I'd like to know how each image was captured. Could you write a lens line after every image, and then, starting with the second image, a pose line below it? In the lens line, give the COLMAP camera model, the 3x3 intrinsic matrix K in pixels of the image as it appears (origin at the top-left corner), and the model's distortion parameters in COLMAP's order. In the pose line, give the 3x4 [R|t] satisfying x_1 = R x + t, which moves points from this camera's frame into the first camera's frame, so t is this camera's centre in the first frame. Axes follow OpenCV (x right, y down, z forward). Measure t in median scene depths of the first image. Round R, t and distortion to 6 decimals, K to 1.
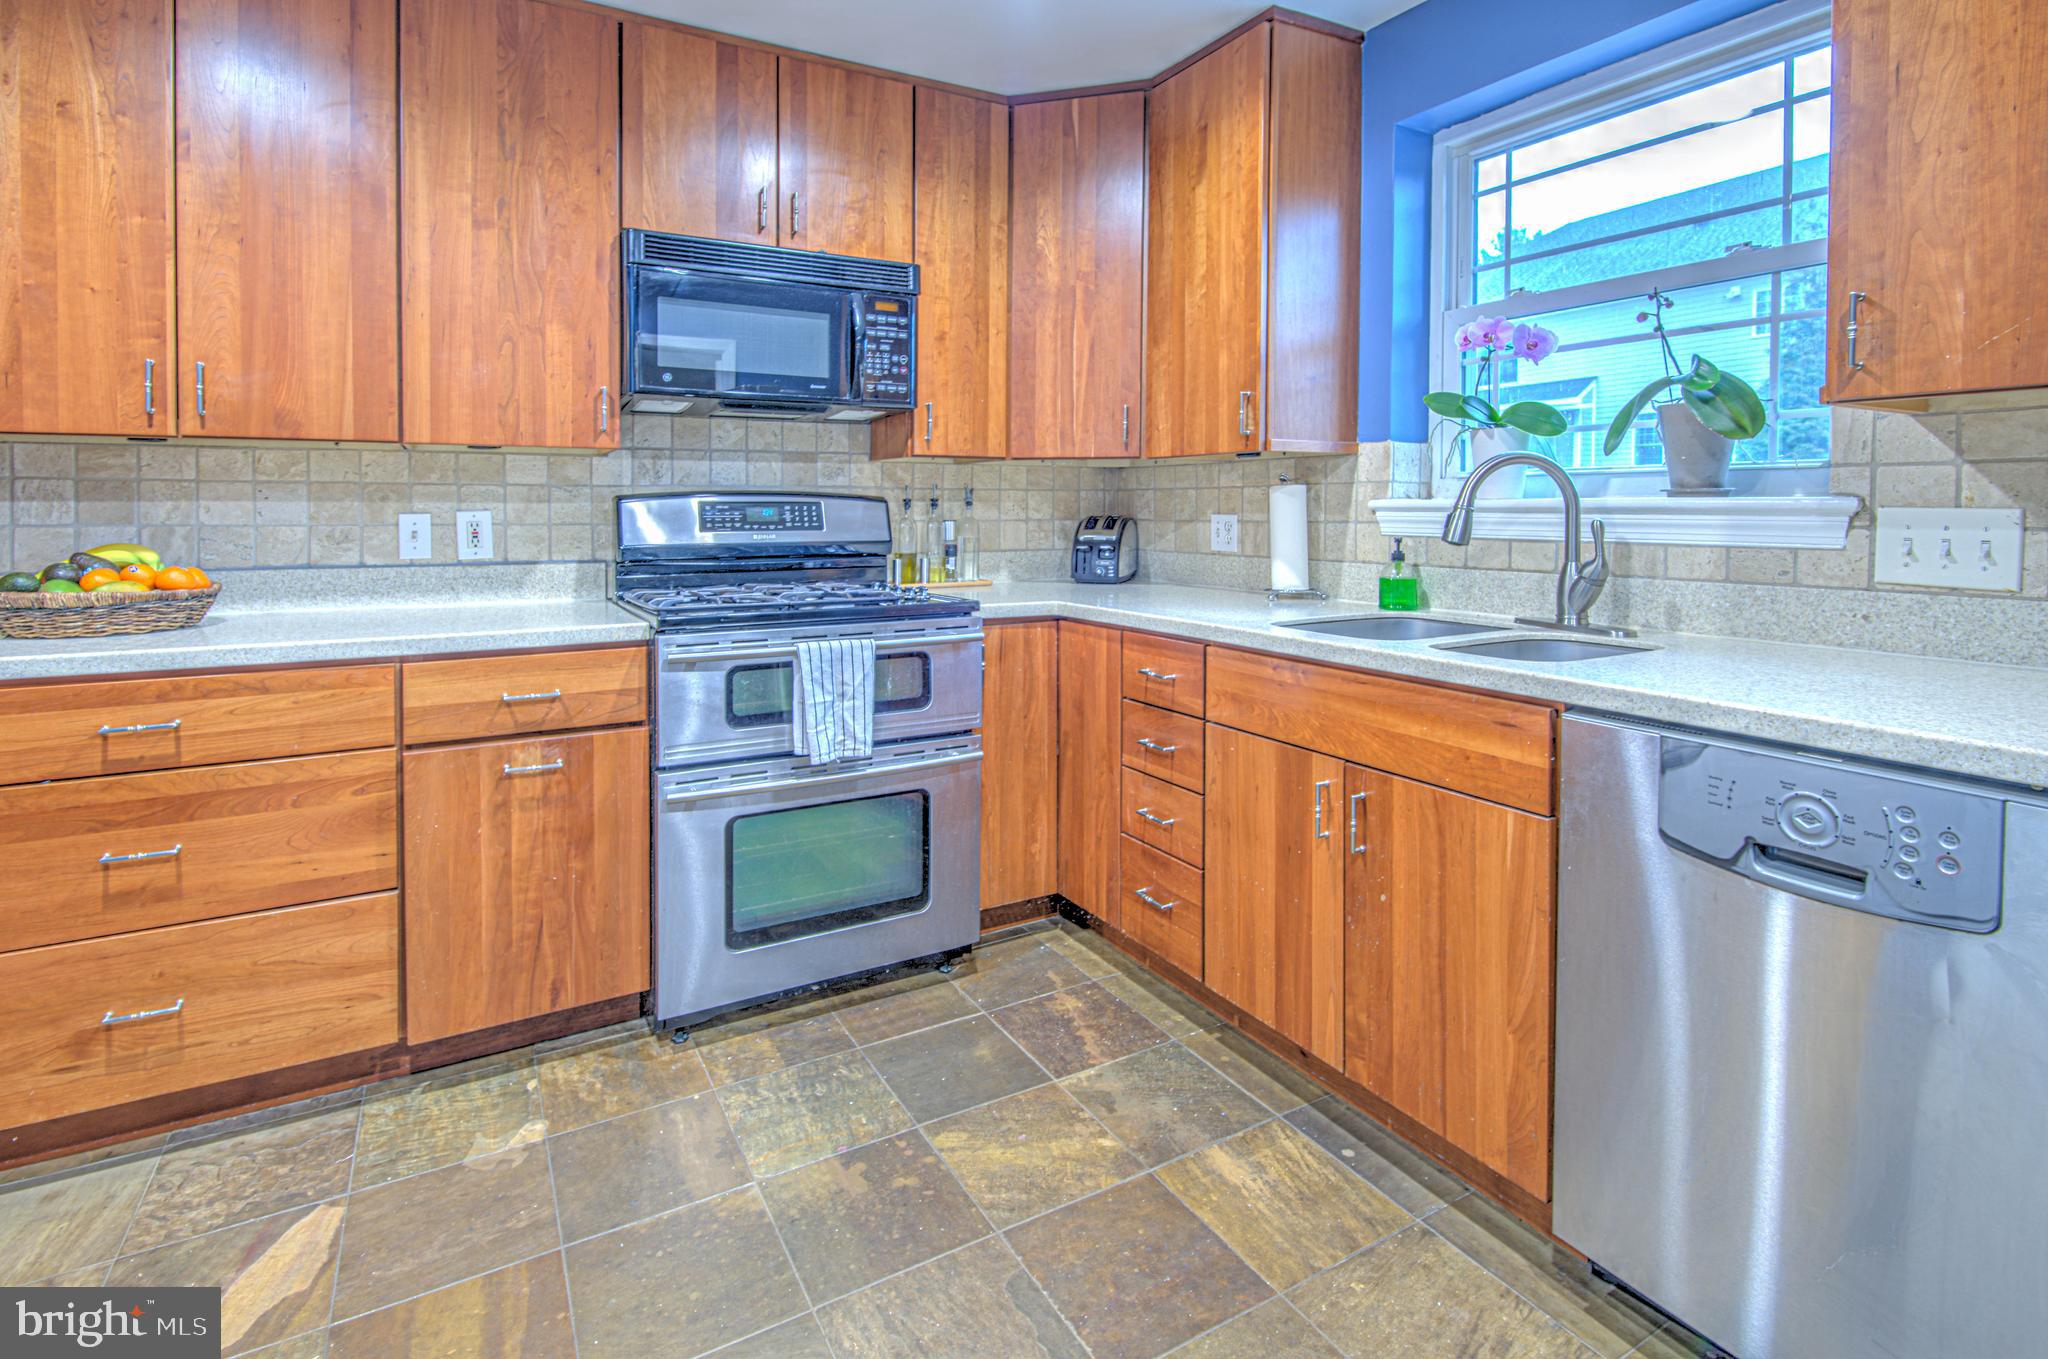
lens RADIAL K [[966.4, 0, 997.1], [0, 966.4, 575.8], [0, 0, 1]] dist [0.001440, -0.005437]
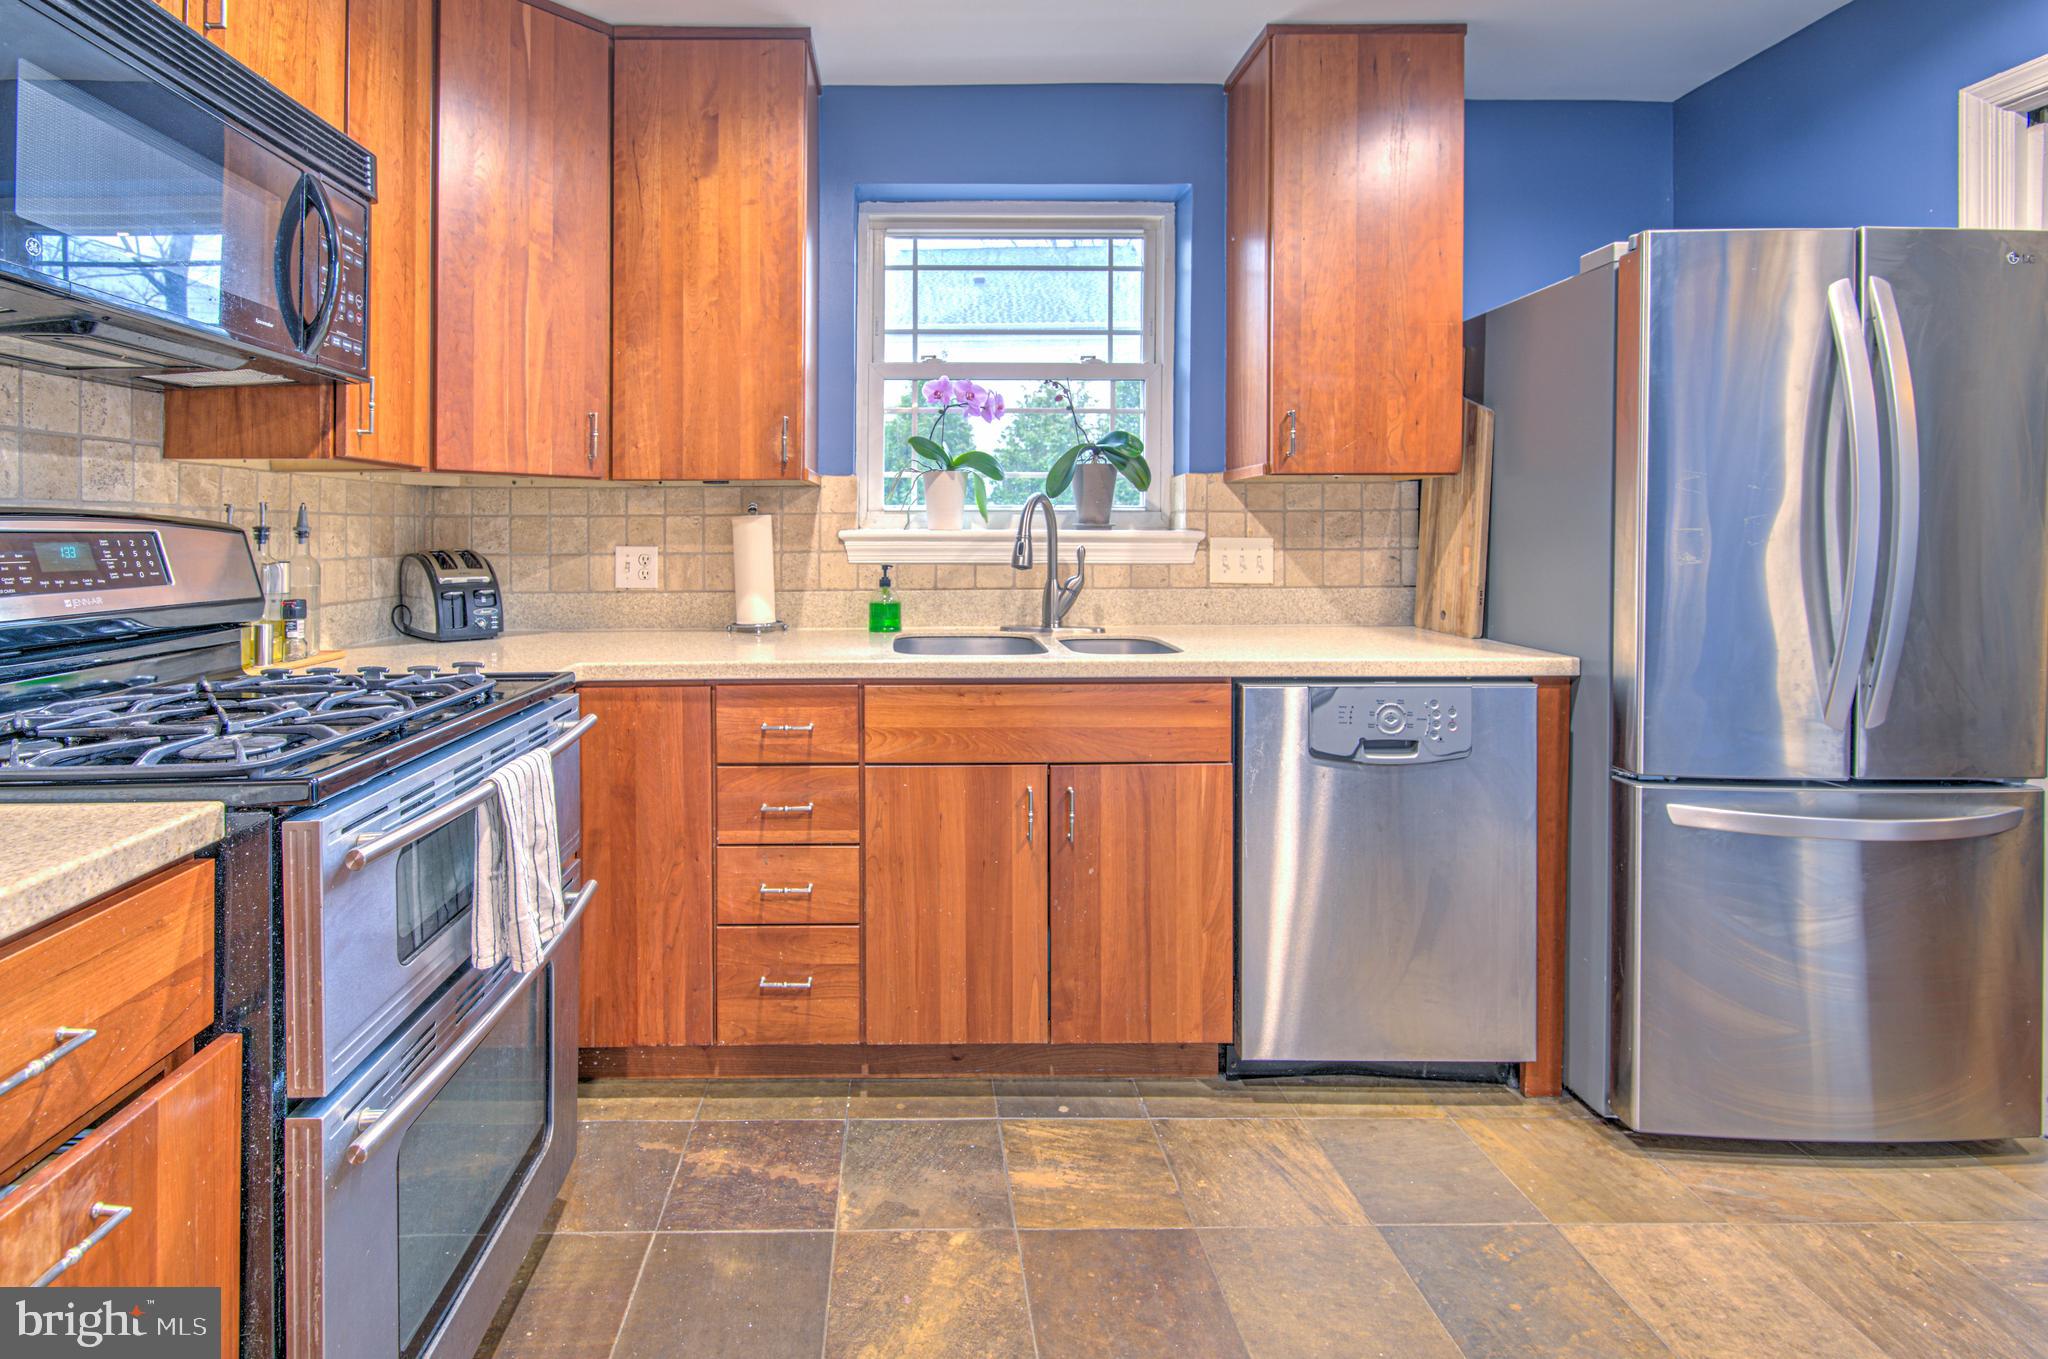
lens RADIAL K [[966.4, 0, 925.7], [0, 966.4, 579.9], [0, 0, 1]] dist [0.001440, -0.005437]
pose [[0.477782, -0.042095, 0.877469, -0.564656], [0.063593, 0.997888, 0.013246, -0.037813], [-0.876174, 0.049472, 0.479450, 0.472981]]
